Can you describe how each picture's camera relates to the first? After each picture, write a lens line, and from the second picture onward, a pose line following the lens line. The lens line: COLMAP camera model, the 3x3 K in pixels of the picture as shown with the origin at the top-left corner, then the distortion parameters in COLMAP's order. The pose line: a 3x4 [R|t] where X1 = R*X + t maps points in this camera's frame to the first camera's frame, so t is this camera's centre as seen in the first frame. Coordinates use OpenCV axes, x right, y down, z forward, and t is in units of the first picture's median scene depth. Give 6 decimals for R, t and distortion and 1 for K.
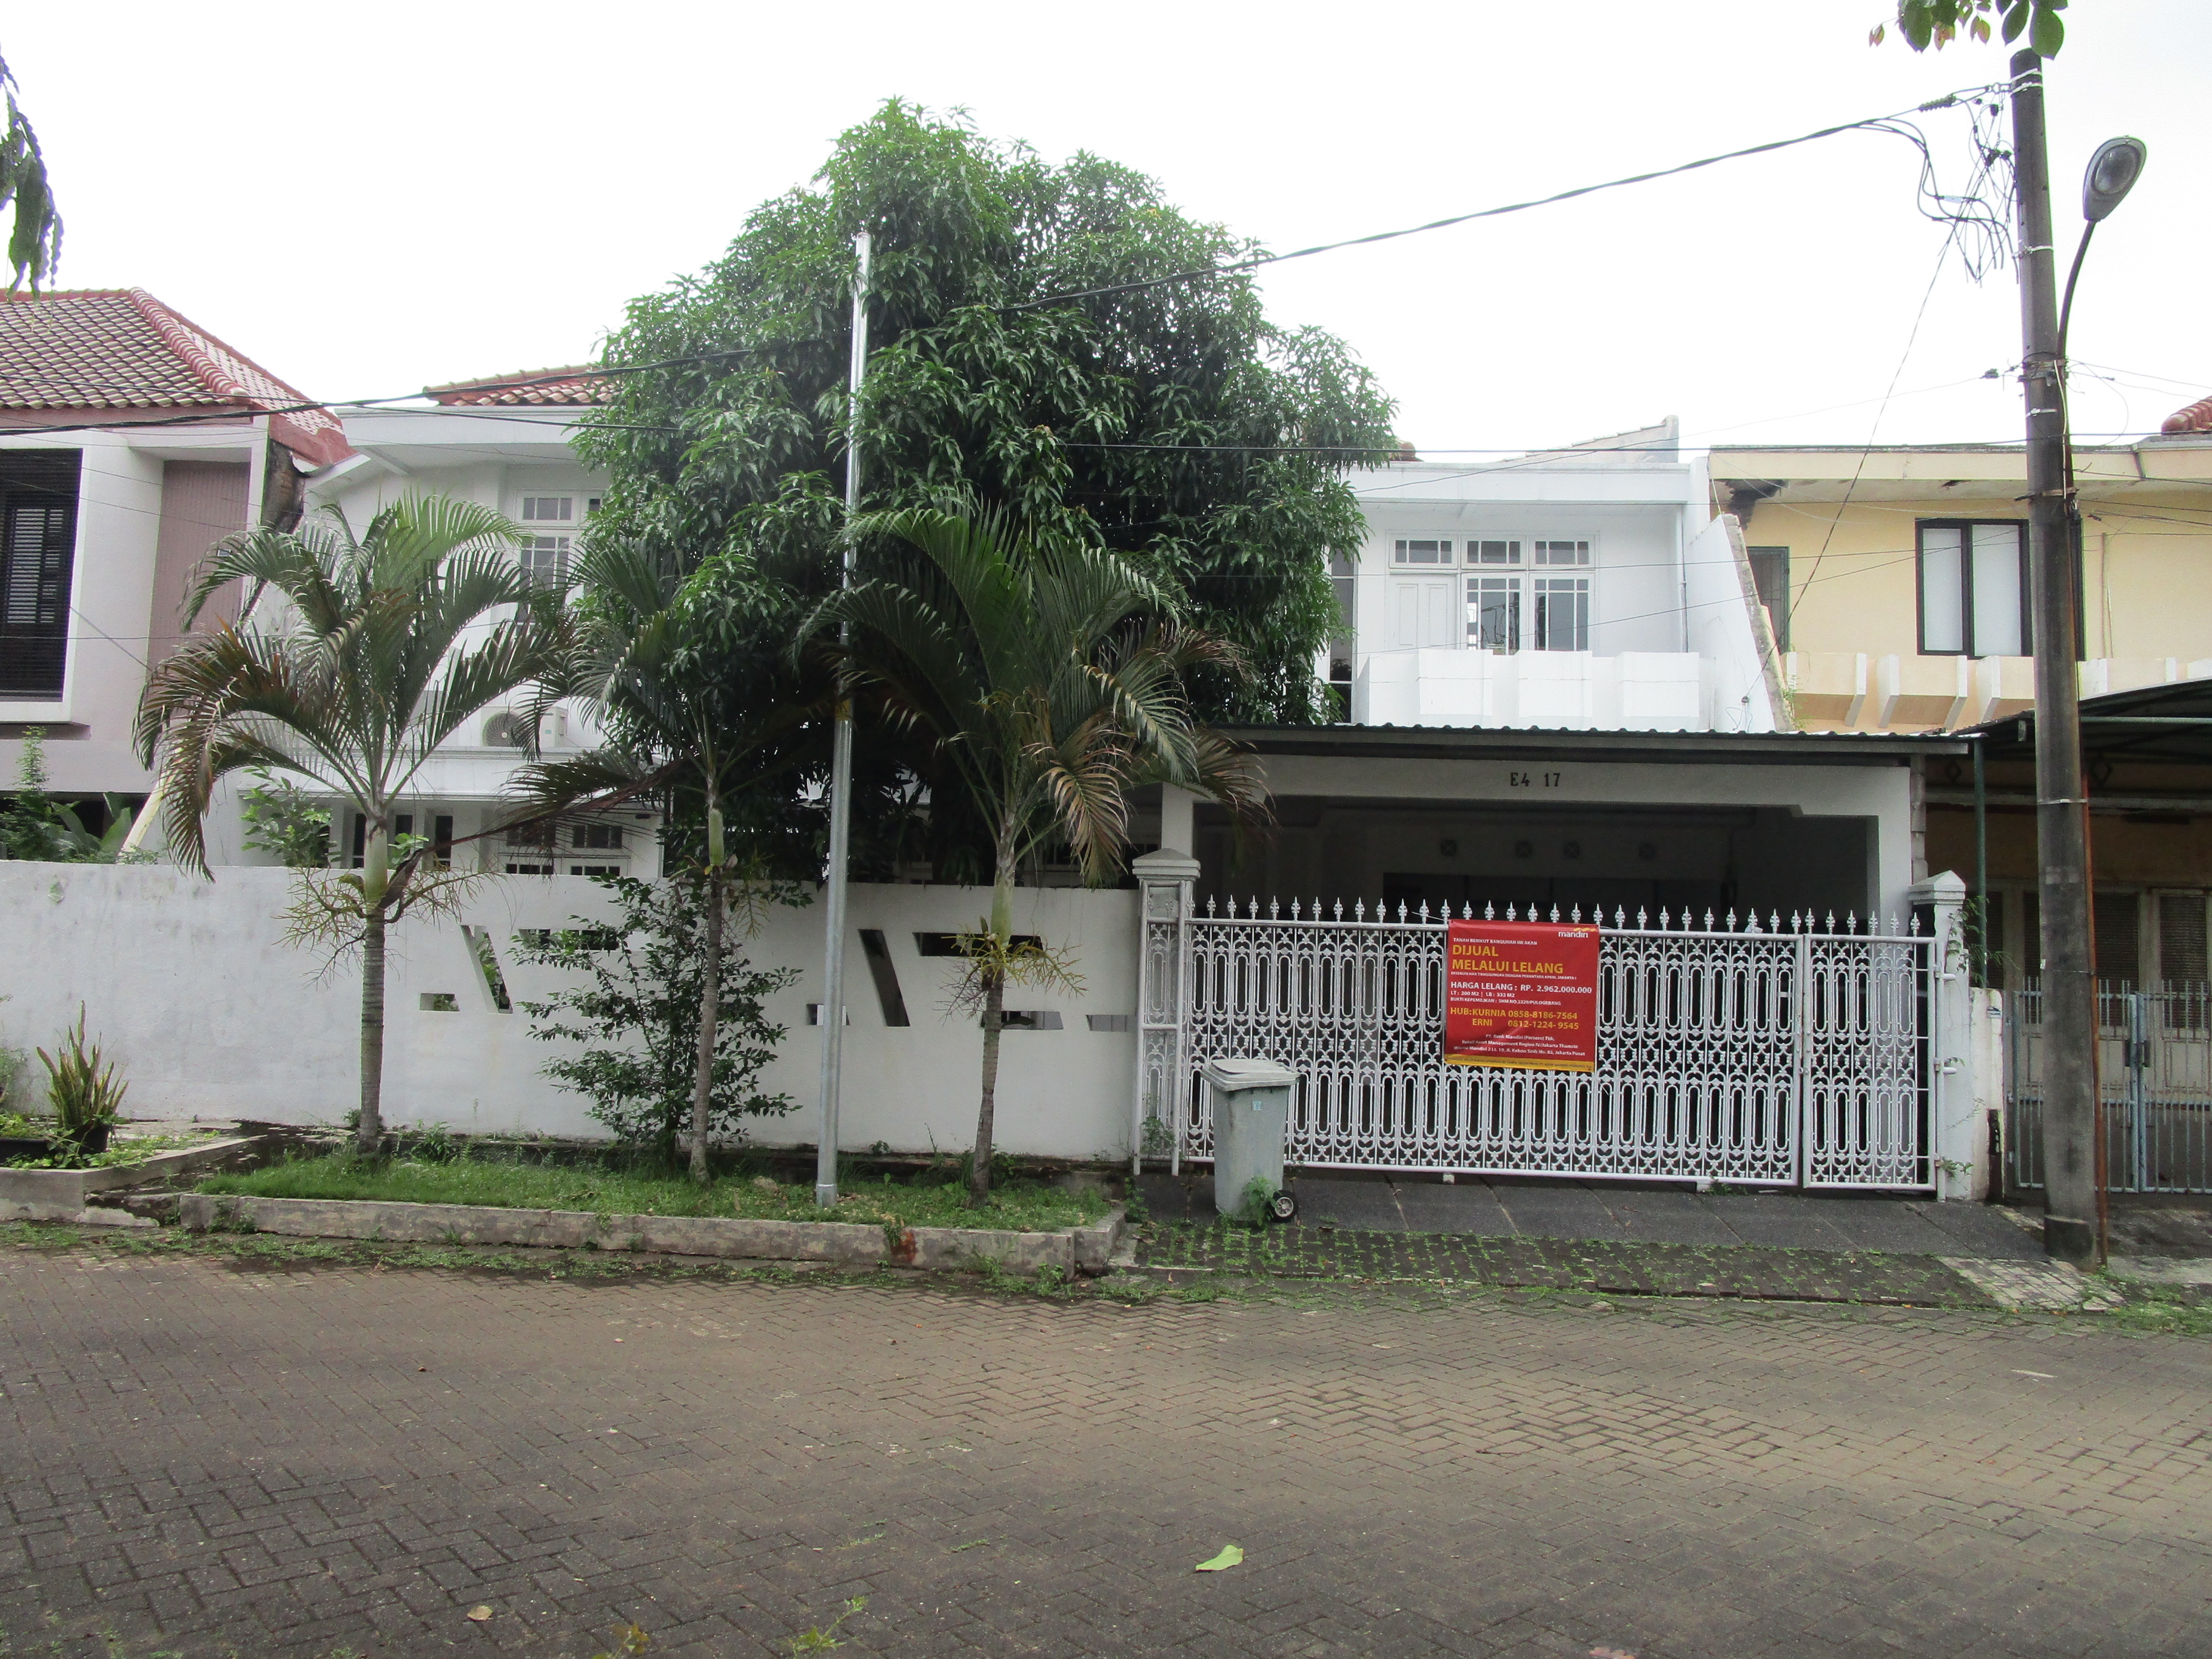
lens RADIAL K [[1545.5, 0, 1096.3], [0, 1545.5, 842.6], [0, 0, 1]] dist [-0.019391, -0.002136]
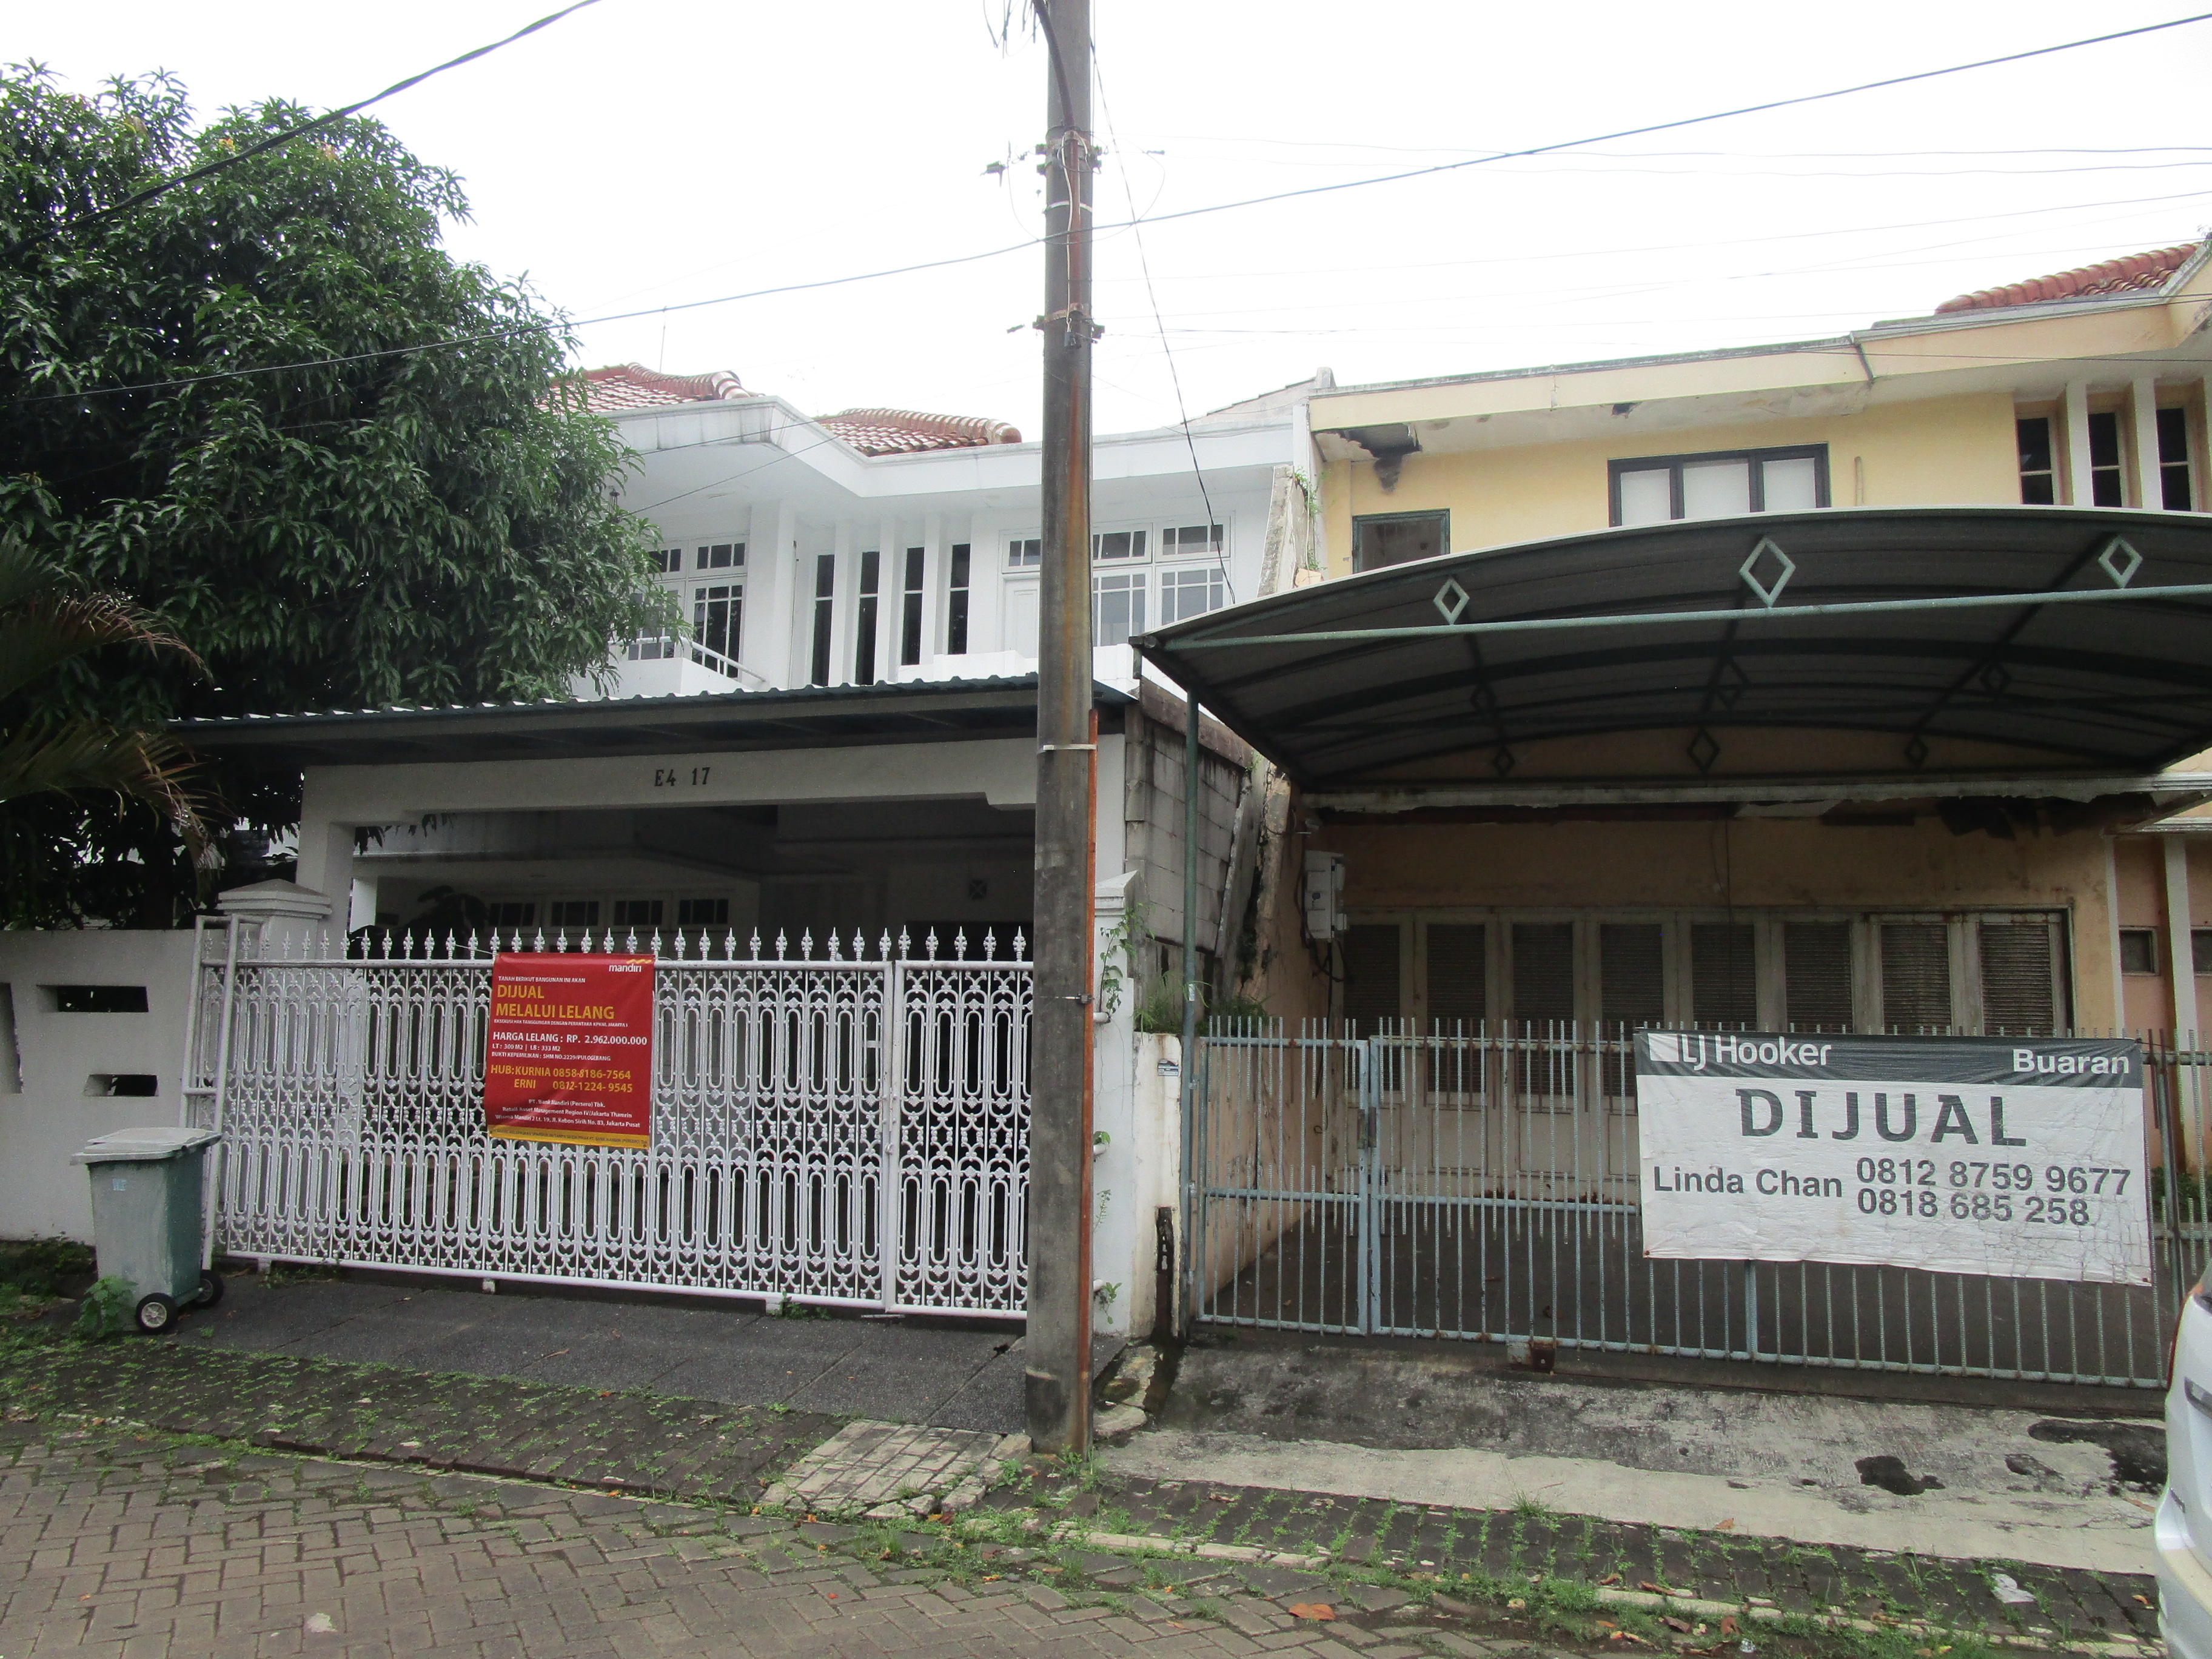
lens RADIAL K [[1545.5, 0, 1110.4], [0, 1545.5, 848.3], [0, 0, 1]] dist [-0.019391, -0.002136]
pose [[0.979085, -0.035314, -0.200361, 0.701242], [0.022787, 0.997658, -0.064489, 0.054948], [0.202169, 0.058574, 0.977597, 0.294089]]
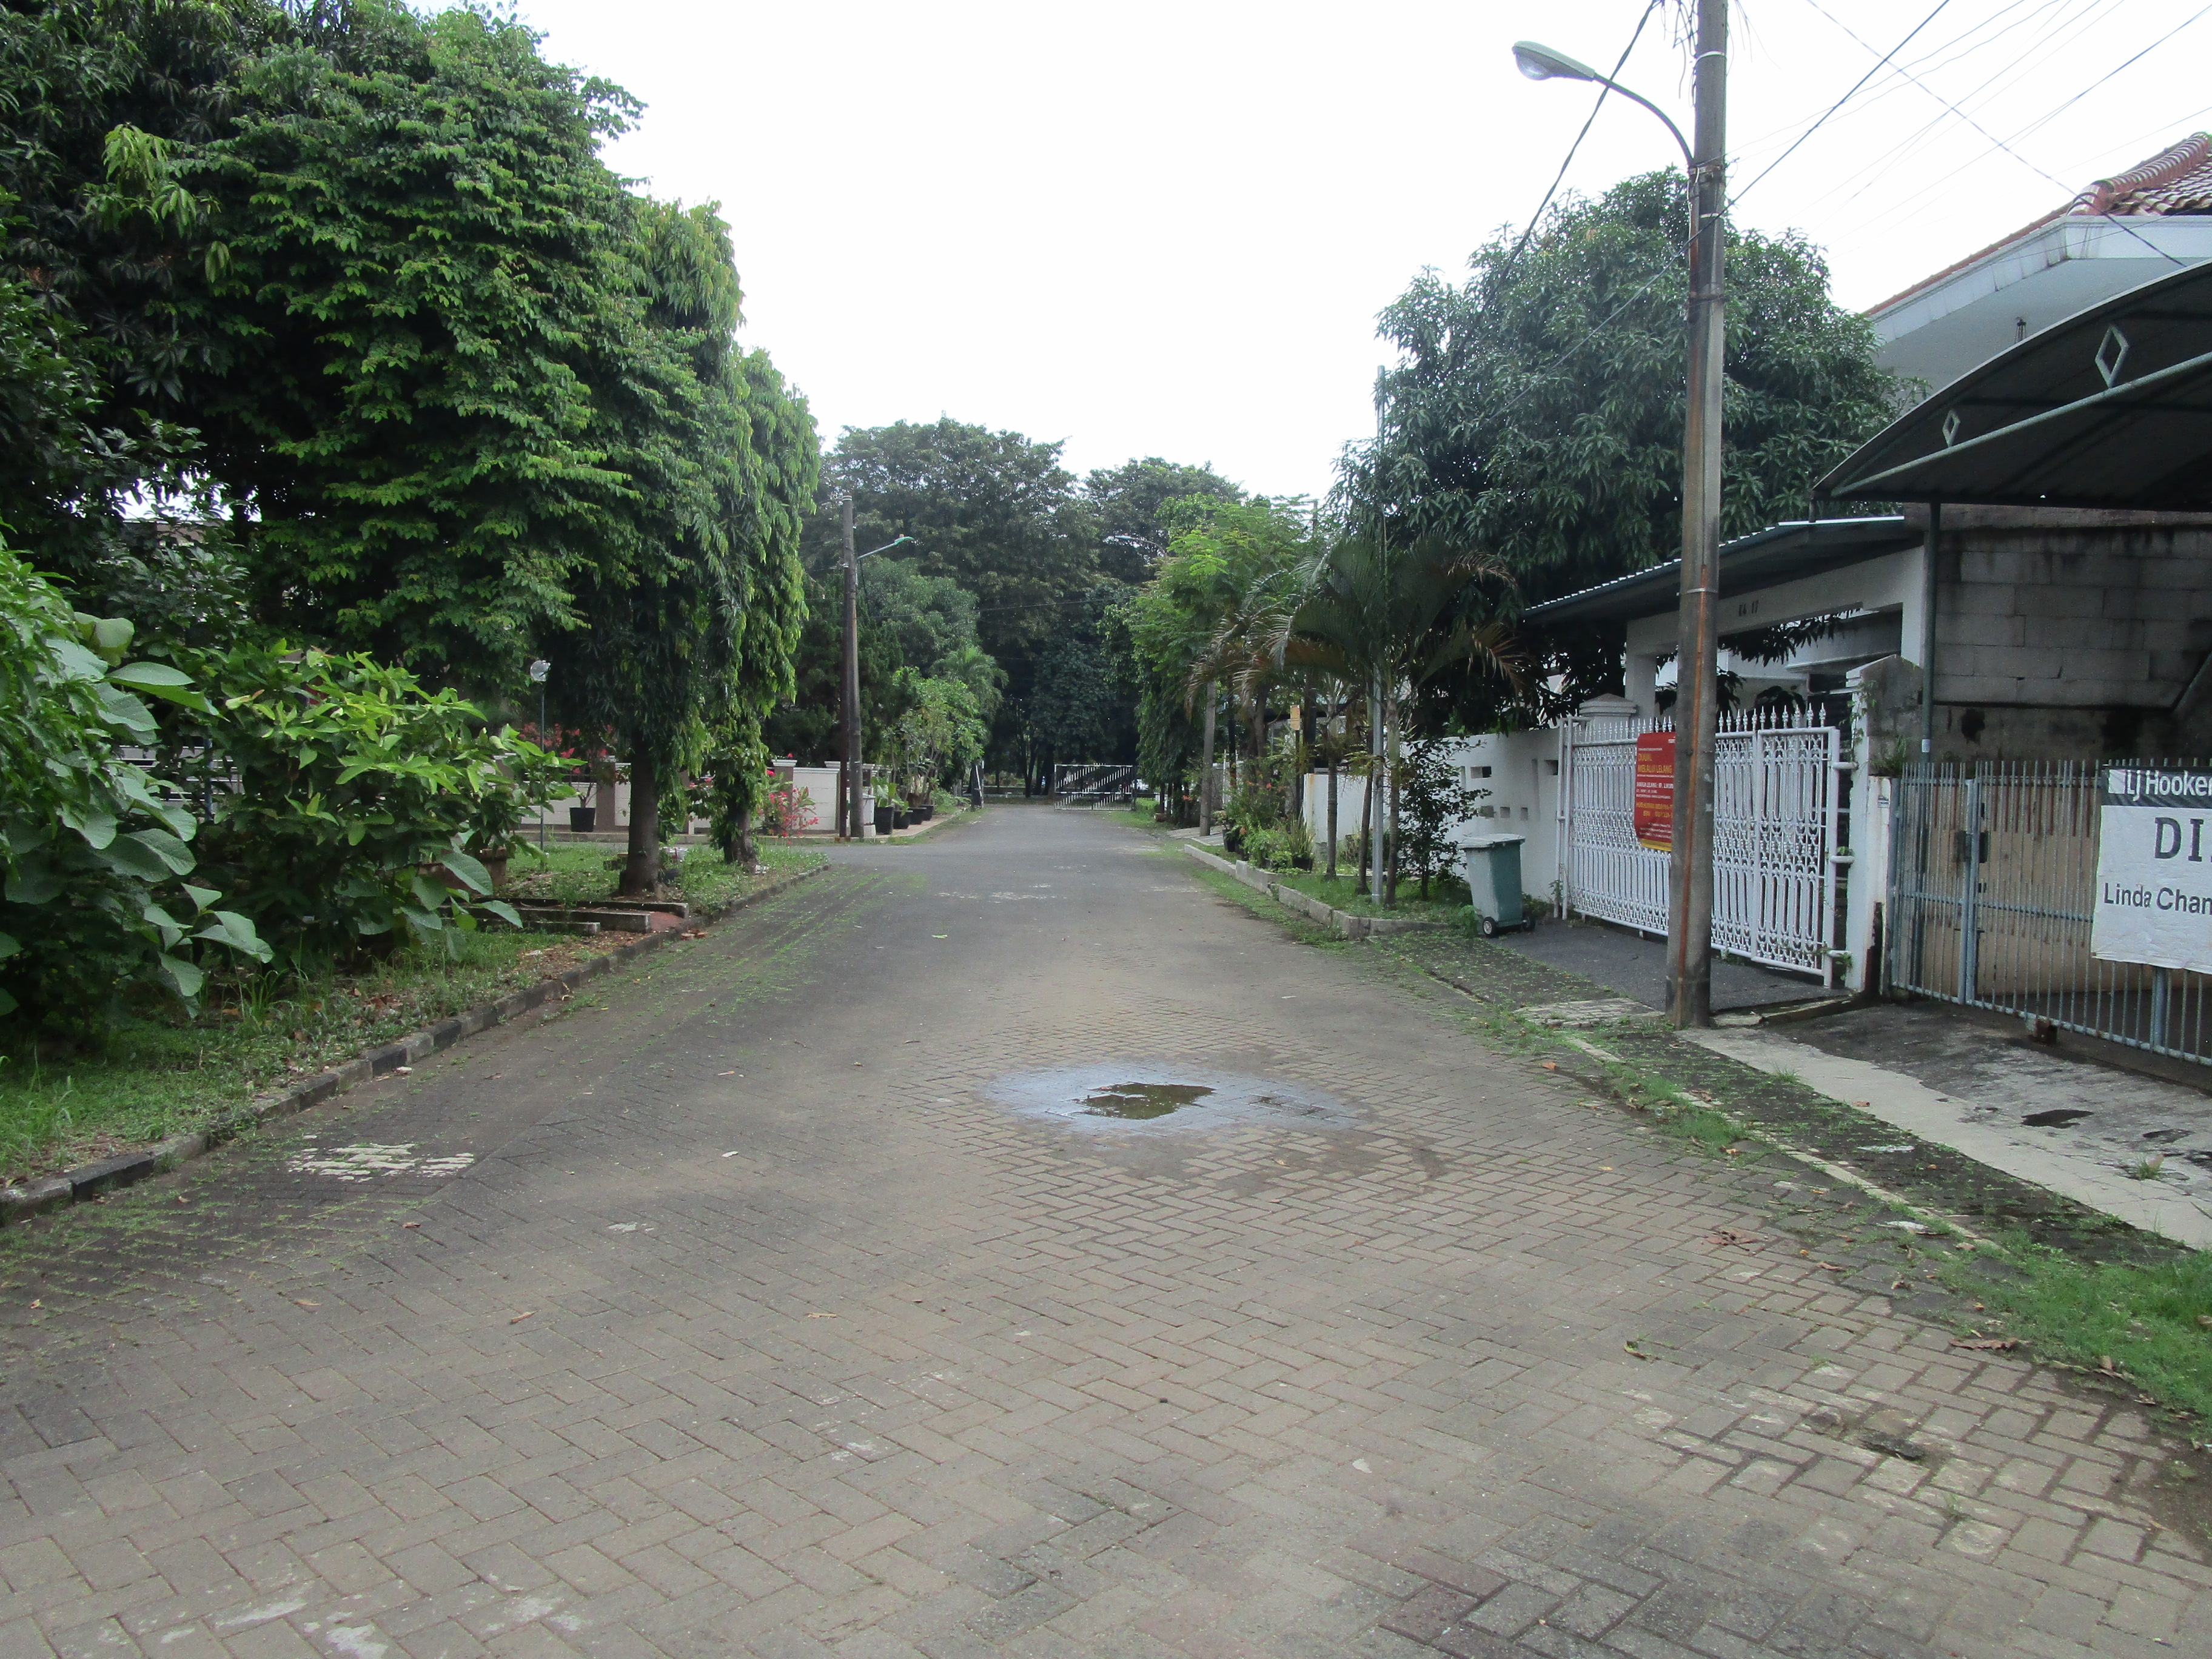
lens RADIAL K [[1545.5, 0, 1103.2], [0, 1545.5, 833.7], [0, 0, 1]] dist [-0.019391, -0.002136]
pose [[0.122643, 0.010787, -0.992392, 1.466190], [0.044106, 0.998894, 0.016309, 0.093133], [0.991470, -0.045771, 0.122032, 0.400009]]
